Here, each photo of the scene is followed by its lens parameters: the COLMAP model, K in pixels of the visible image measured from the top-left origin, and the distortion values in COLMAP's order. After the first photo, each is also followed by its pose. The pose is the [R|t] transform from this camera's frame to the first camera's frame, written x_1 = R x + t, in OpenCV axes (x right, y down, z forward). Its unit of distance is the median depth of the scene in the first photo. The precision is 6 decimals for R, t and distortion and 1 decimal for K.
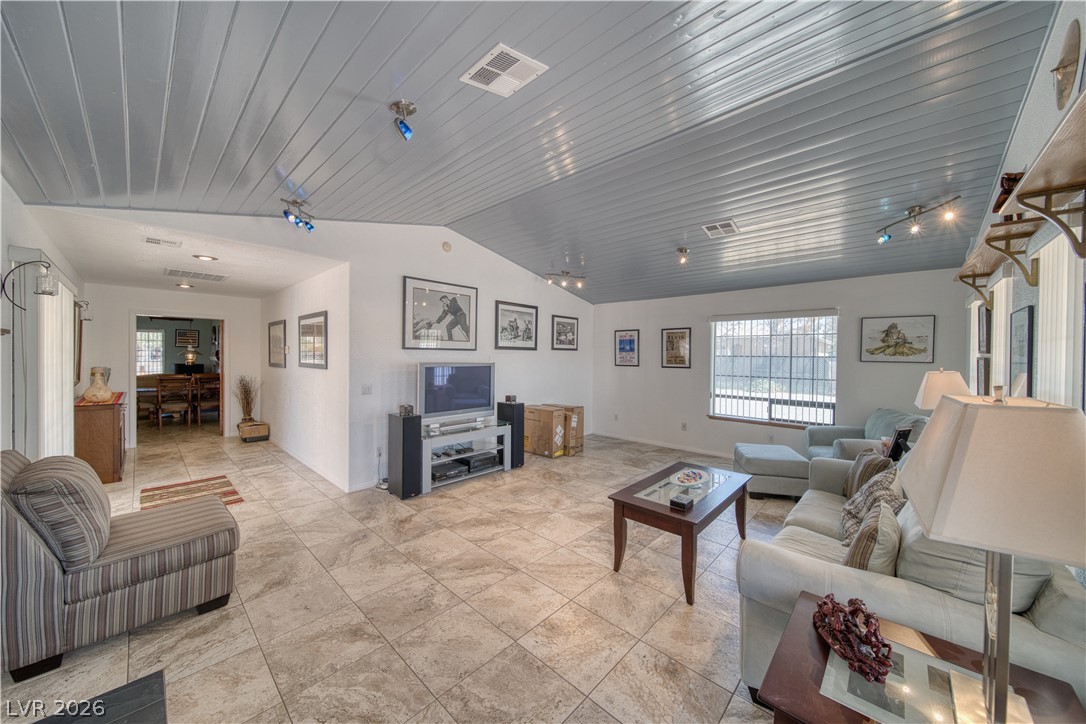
lens RADIAL K [[380.1, 0, 543.3], [0, 380.1, 358.8], [0, 0, 1]] dist [0.000967, -0.002234]
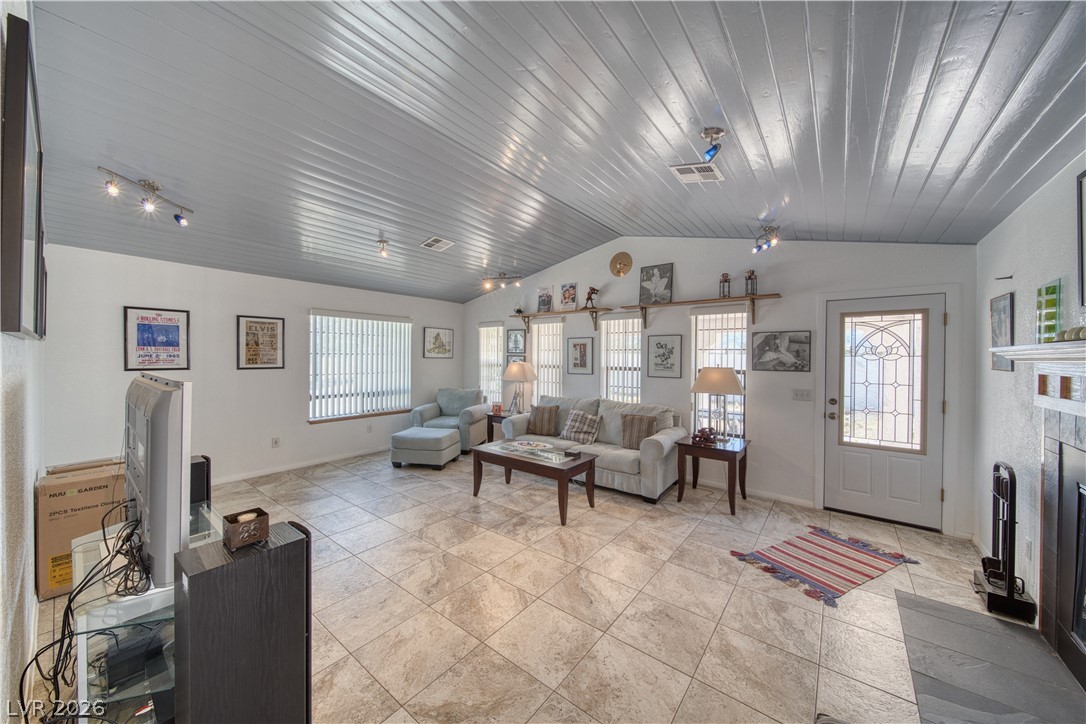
lens RADIAL K [[380.1, 0, 543.3], [0, 380.1, 358.8], [0, 0, 1]] dist [0.000967, -0.002234]
pose [[-0.090108, -0.017007, 0.995787, -0.724083], [-0.000537, 0.999855, 0.017027, -0.015471], [-0.995932, 0.001000, -0.090104, 0.805409]]
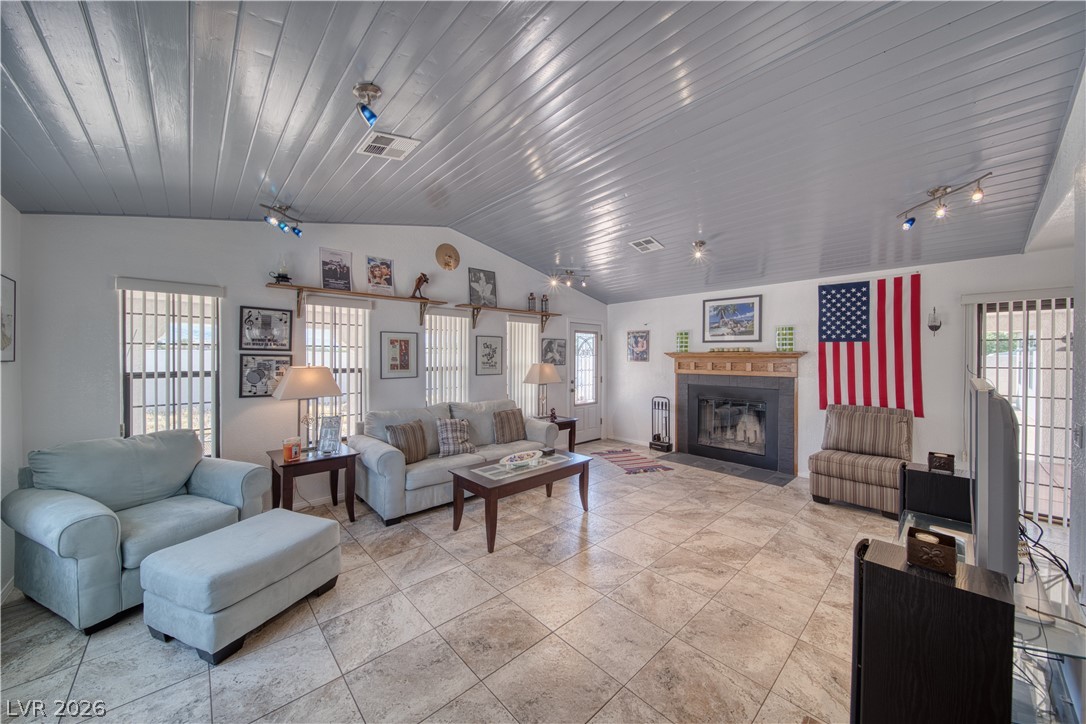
lens RADIAL K [[380.1, 0, 543.3], [0, 380.1, 358.8], [0, 0, 1]] dist [0.000967, -0.002234]
pose [[-0.997474, -0.012682, 0.069887, 0.175372], [-0.011770, 0.999840, 0.013458, -0.011829], [-0.070046, 0.012602, -0.997464, 1.629200]]
